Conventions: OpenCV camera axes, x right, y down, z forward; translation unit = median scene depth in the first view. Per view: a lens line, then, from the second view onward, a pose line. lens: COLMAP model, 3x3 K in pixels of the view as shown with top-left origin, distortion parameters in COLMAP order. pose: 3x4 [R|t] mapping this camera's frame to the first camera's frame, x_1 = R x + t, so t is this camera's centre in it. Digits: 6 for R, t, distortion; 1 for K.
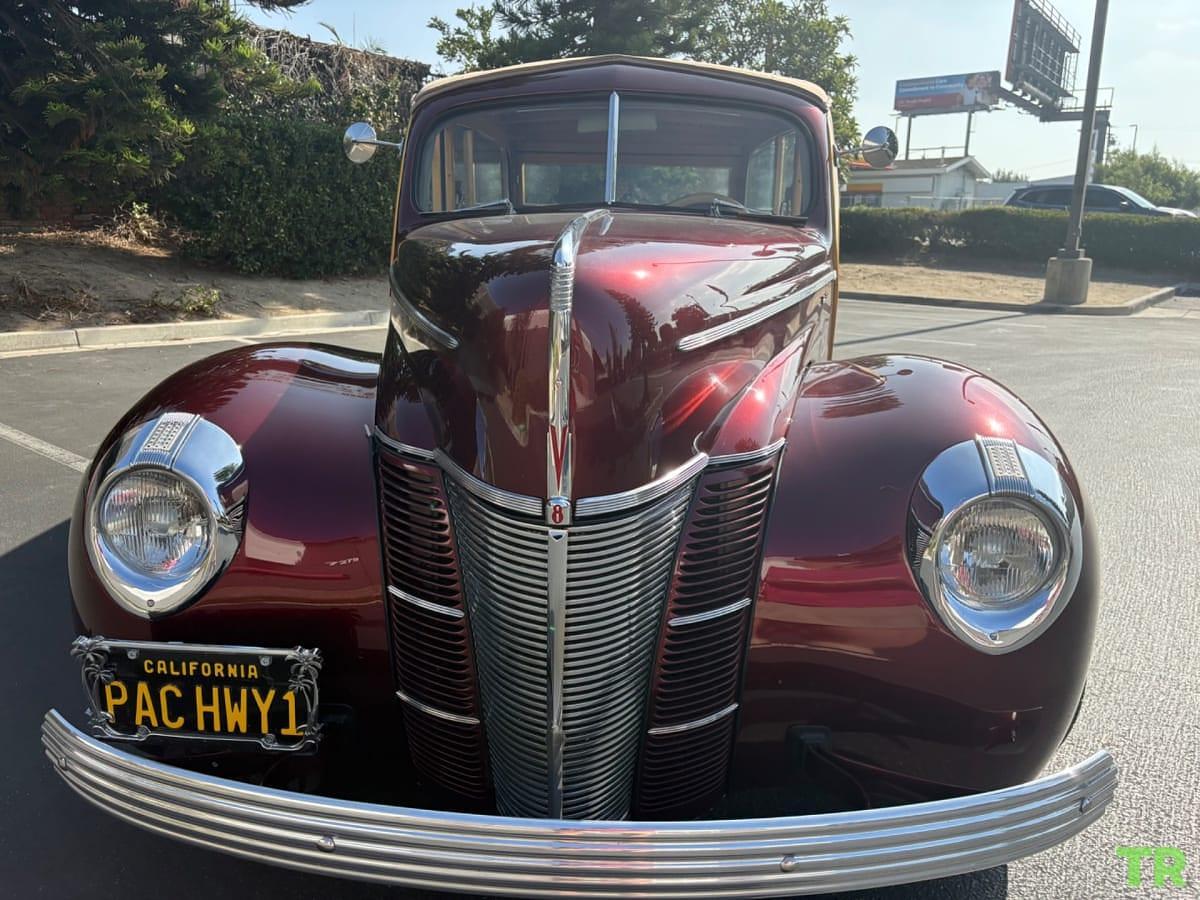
lens RADIAL K [[1027.3, 0, 600.0], [0, 1027.3, 450.0], [0, 0, 1]] dist [0.017380, 0.006394]
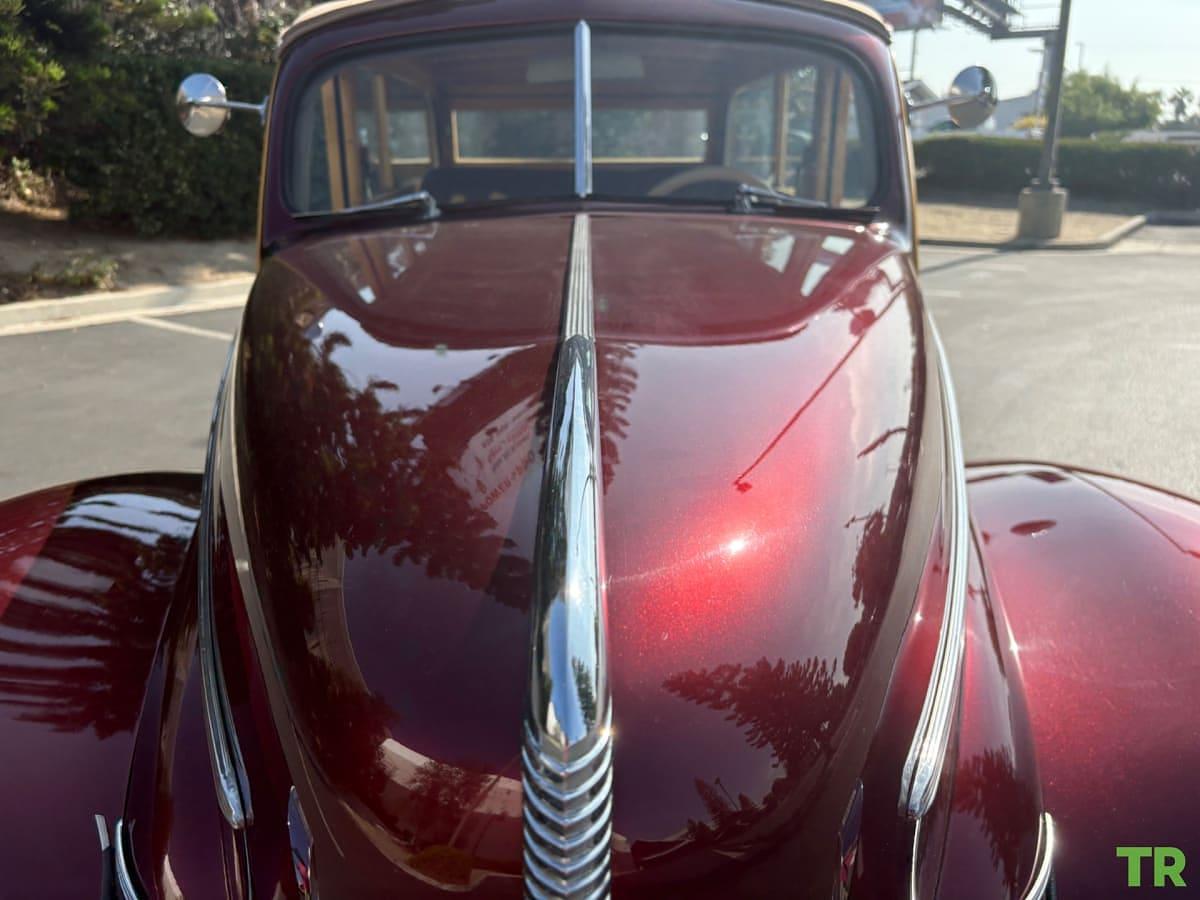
lens RADIAL K [[1001.2, 0, 600.0], [0, 1001.2, 450.0], [0, 0, 1]] dist [0.095792, -0.164173]
pose [[0.998007, -0.039021, 0.049593, -0.006679], [0.035471, 0.996877, 0.070555, -0.044703], [-0.052192, -0.068655, 0.996274, 0.125379]]
